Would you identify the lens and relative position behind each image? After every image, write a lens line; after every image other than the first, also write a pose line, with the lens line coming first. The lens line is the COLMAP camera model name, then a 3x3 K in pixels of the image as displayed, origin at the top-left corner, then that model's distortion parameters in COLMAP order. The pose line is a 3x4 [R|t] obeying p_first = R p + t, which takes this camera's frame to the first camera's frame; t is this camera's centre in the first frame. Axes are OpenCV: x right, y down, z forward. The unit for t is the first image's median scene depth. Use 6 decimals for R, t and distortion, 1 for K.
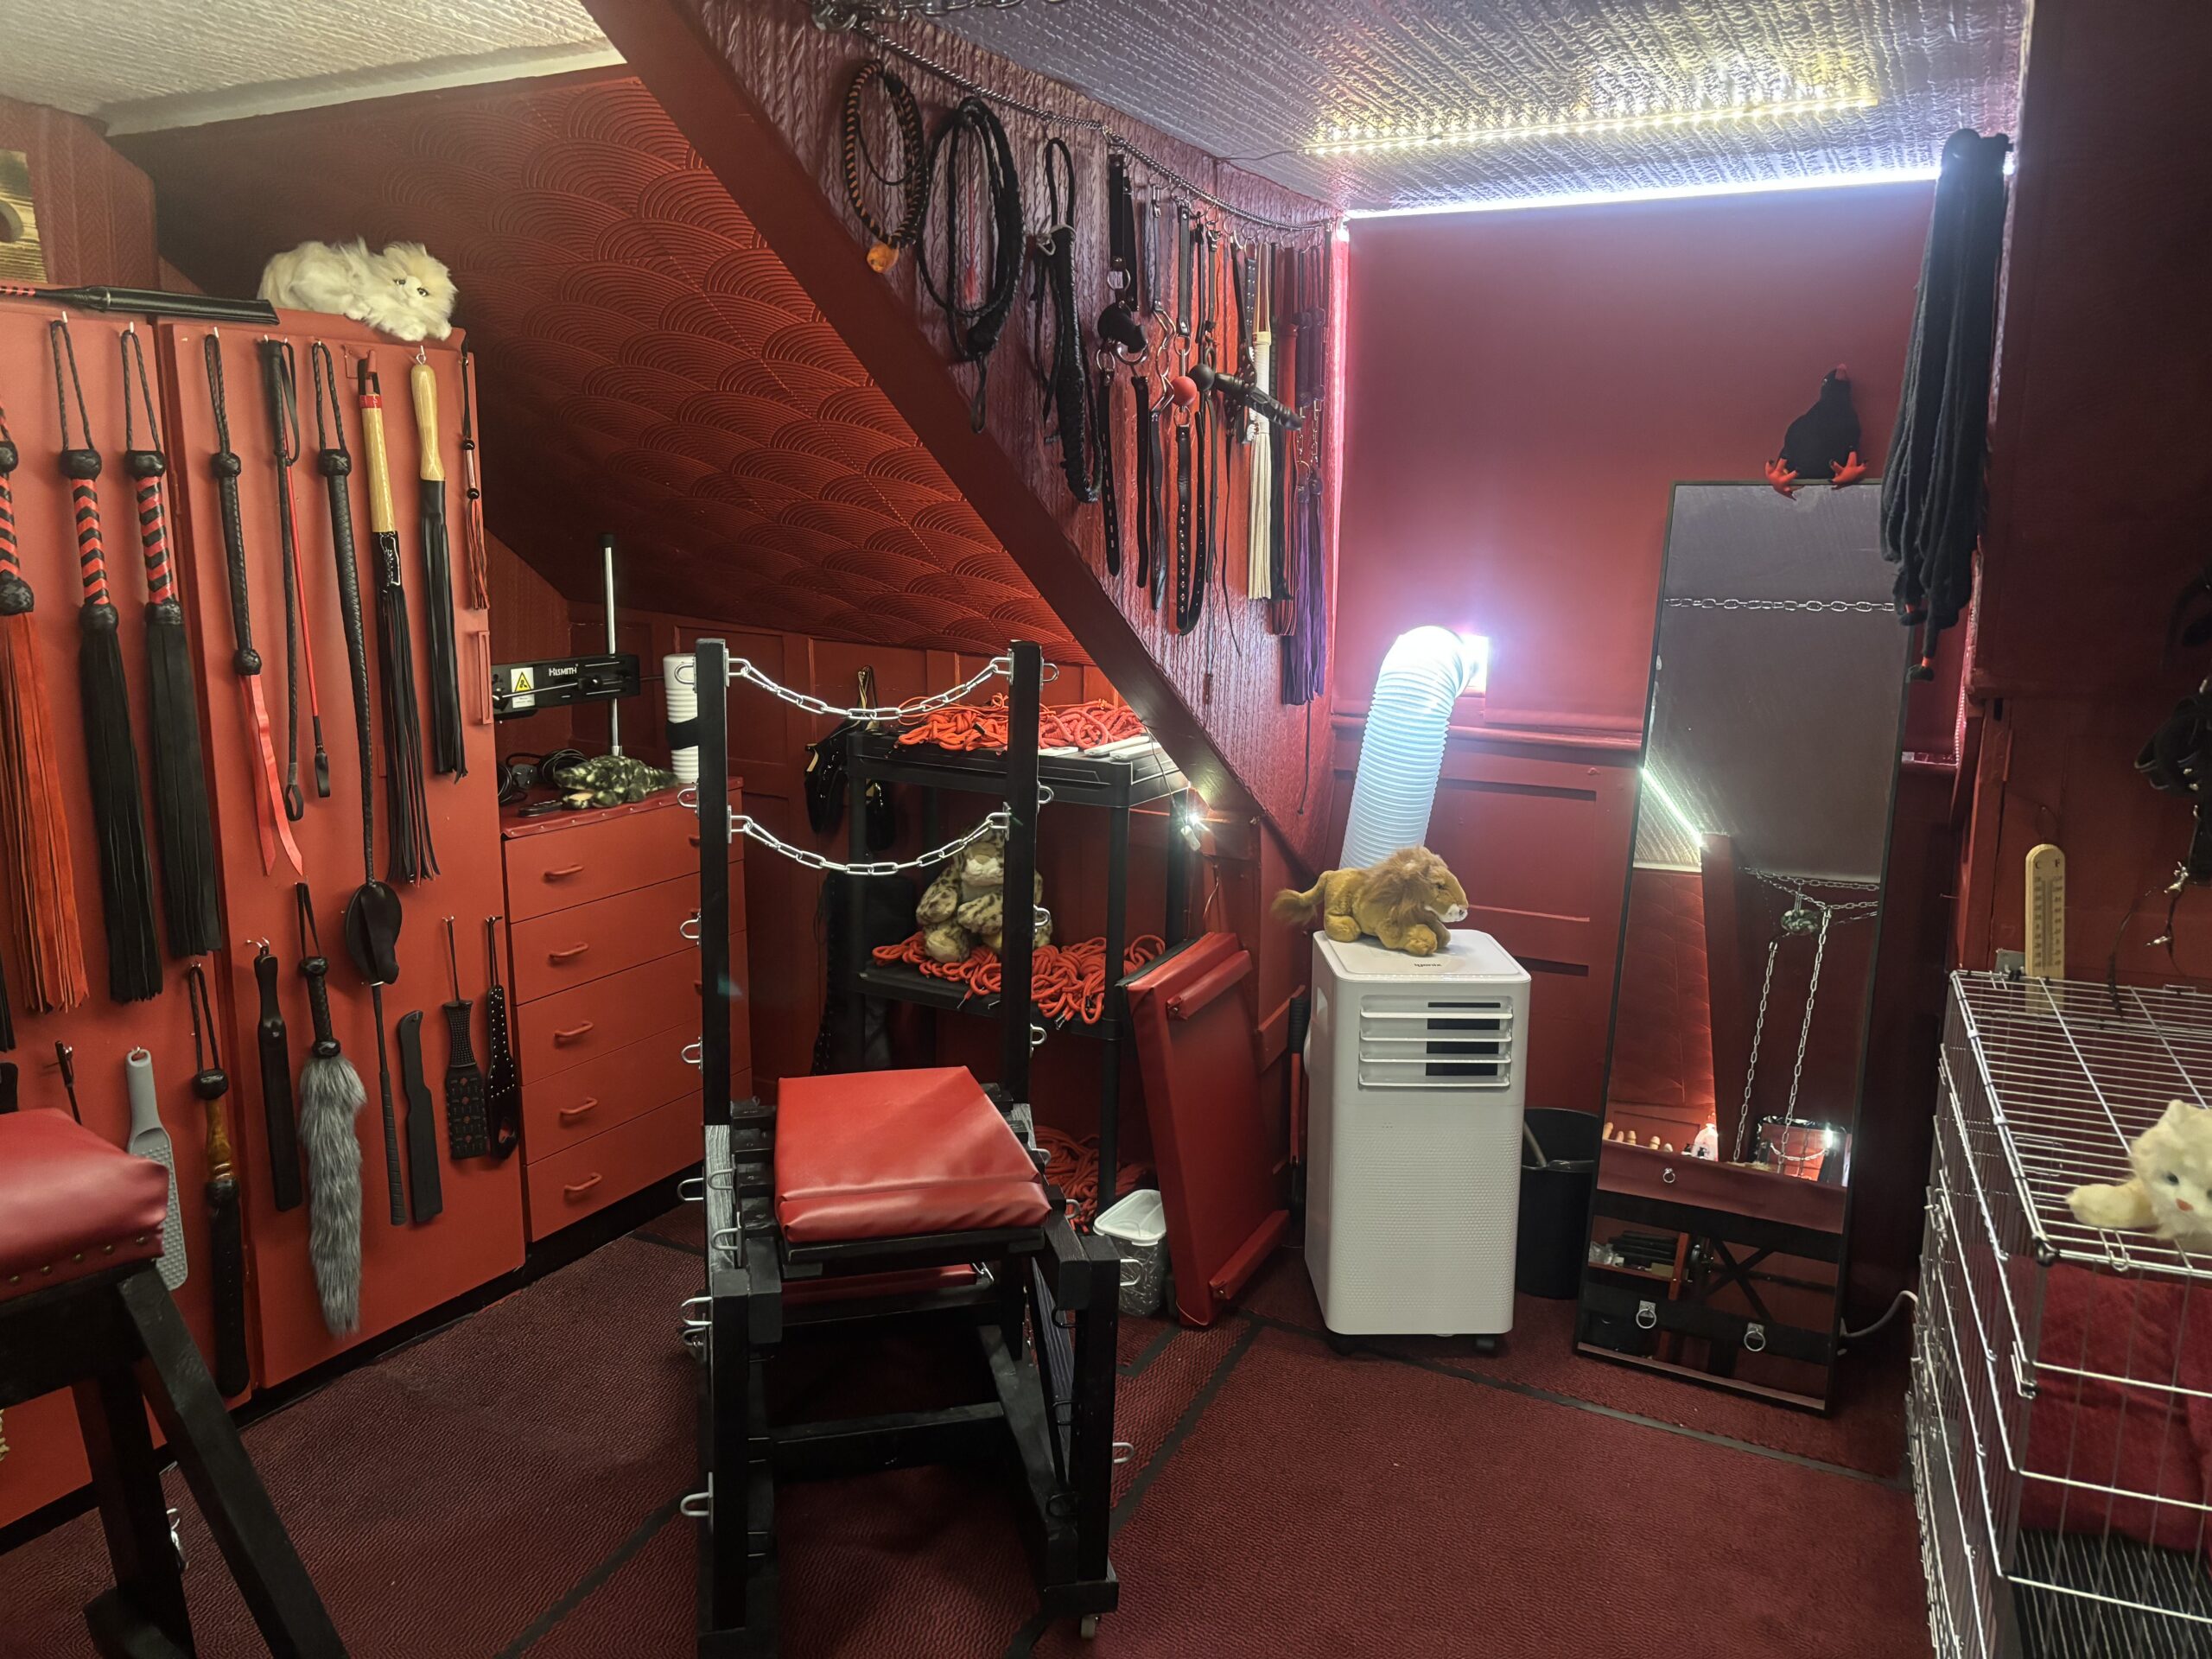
lens RADIAL K [[1694.2, 0, 1106.0], [0, 1694.2, 829.5], [0, 0, 1]] dist [0.040979, -0.043147]
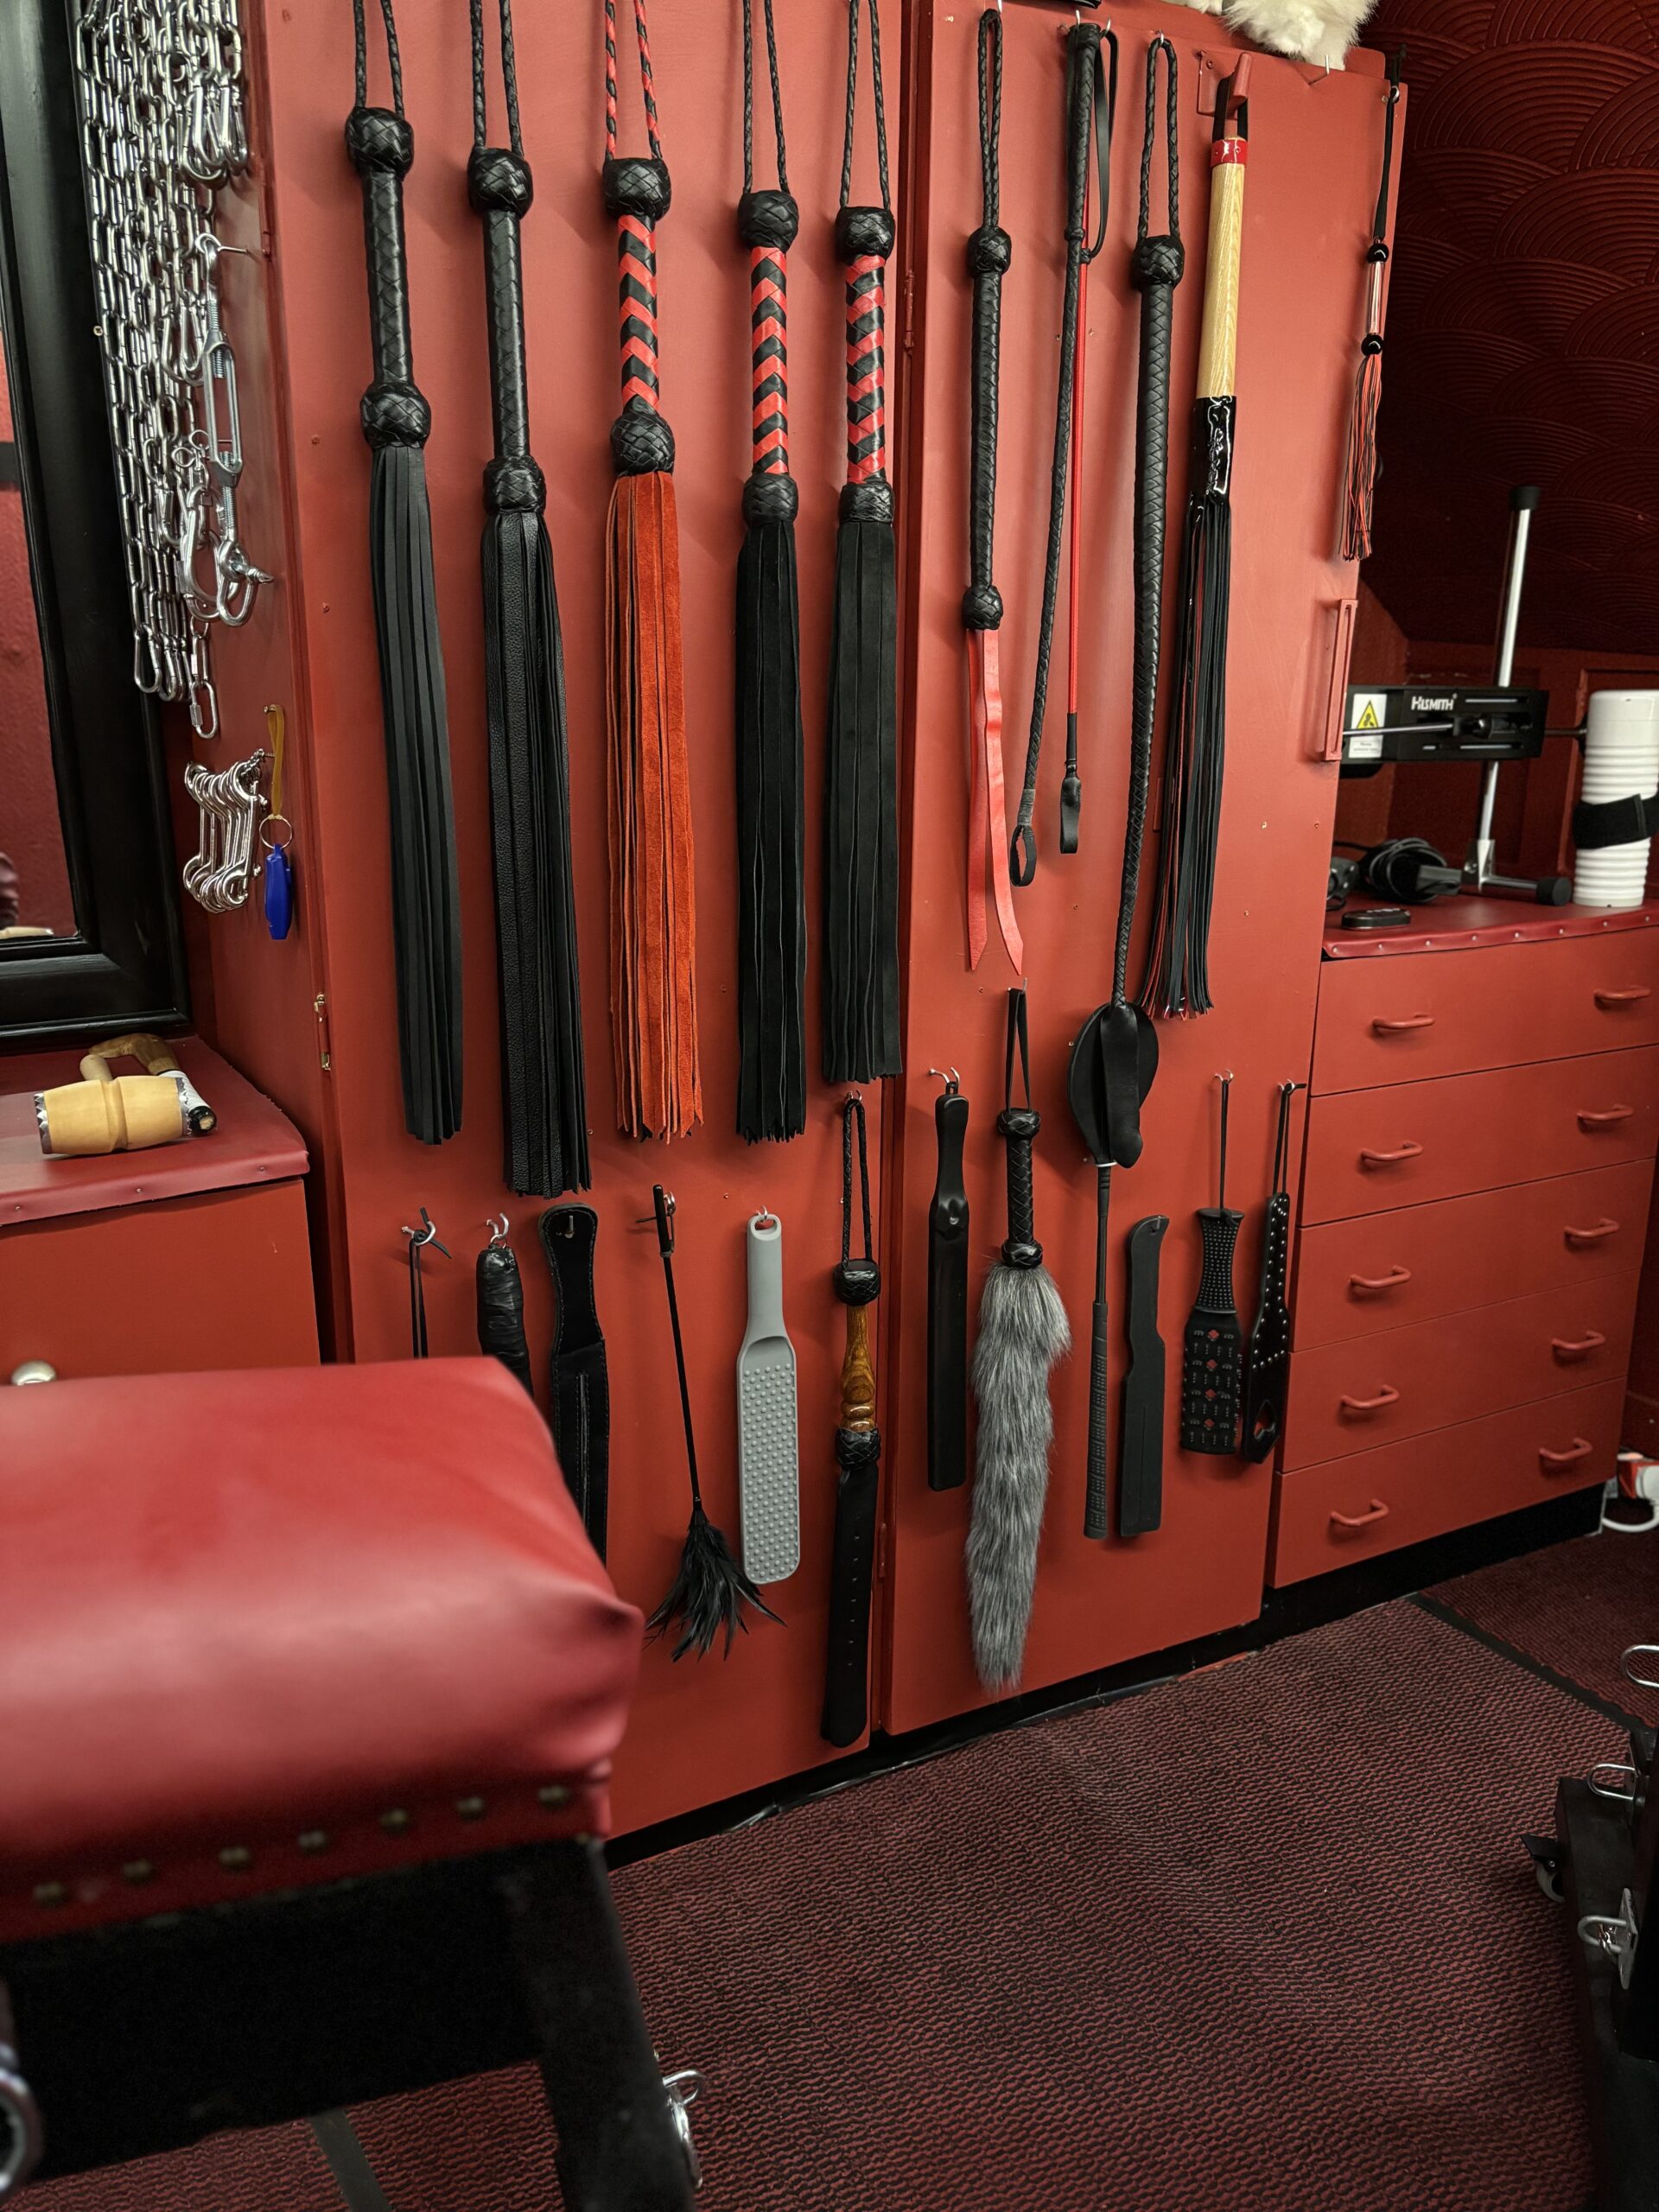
lens RADIAL K [[1694.2, 0, 829.5], [0, 1694.2, 1106.0], [0, 0, 1]] dist [0.040979, -0.043147]
pose [[0.848301, 0.132572, -0.512650, -0.209292], [-0.105949, 0.991069, 0.080975, 0.031516], [0.518807, -0.014377, 0.854771, 0.439174]]
